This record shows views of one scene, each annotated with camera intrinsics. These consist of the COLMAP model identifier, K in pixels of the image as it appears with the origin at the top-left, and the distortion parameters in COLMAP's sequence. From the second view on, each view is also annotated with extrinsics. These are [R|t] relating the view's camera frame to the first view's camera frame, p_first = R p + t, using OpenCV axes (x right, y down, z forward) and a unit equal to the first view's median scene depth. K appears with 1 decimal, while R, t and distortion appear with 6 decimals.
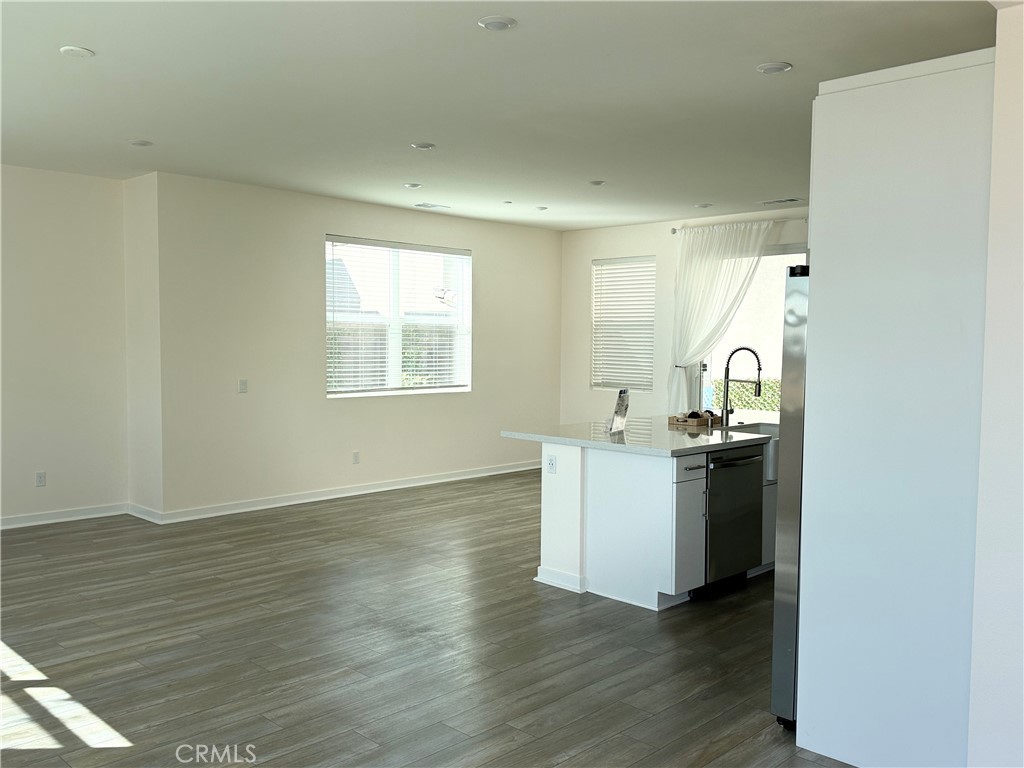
lens RADIAL K [[873.8, 0, 511.6], [0, 873.8, 384.3], [0, 0, 1]] dist [0.034934, -0.008495]
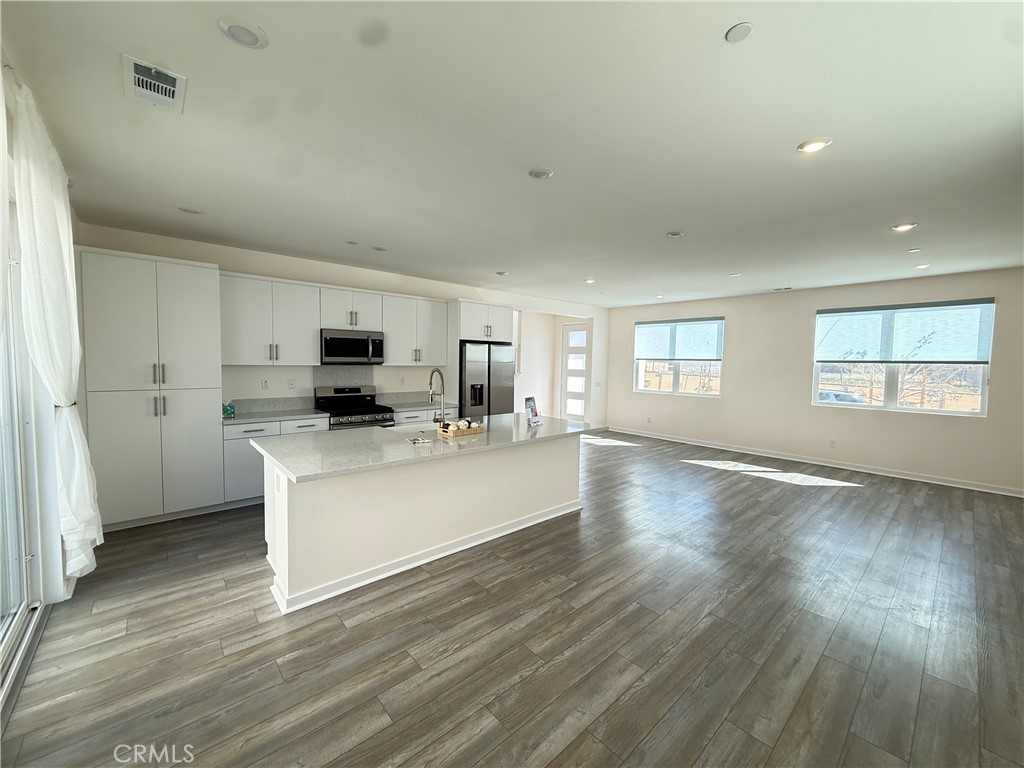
lens RADIAL K [[407.5, 0, 515.3], [0, 407.5, 383.2], [0, 0, 1]] dist [0.000274, 0.000235]
pose [[-0.997805, -0.028695, 0.059686, 0.124914], [-0.022372, 0.994322, 0.104033, -0.105109], [-0.062333, 0.102469, -0.992781, 1.922780]]
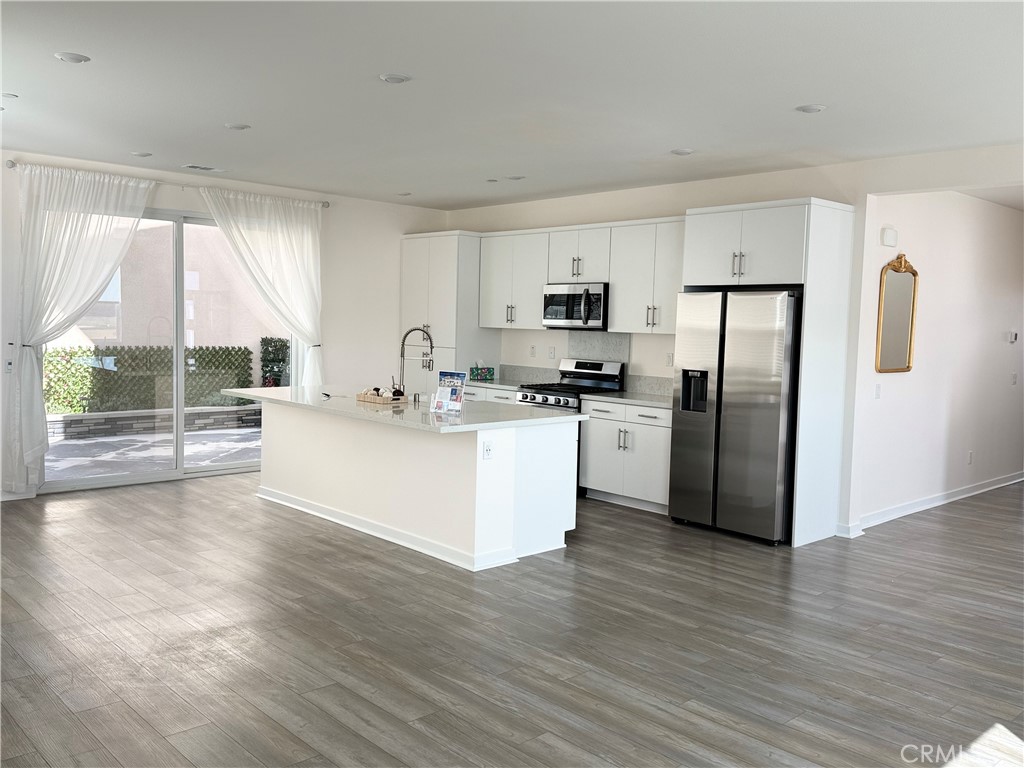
lens RADIAL K [[873.8, 0, 512.6], [0, 873.8, 383.7], [0, 0, 1]] dist [0.034934, -0.008495]
pose [[0.046076, -0.082374, 0.995536, -1.013736], [0.025391, 0.996369, 0.081268, -0.070529], [-0.998615, 0.021533, 0.048001, 0.980876]]
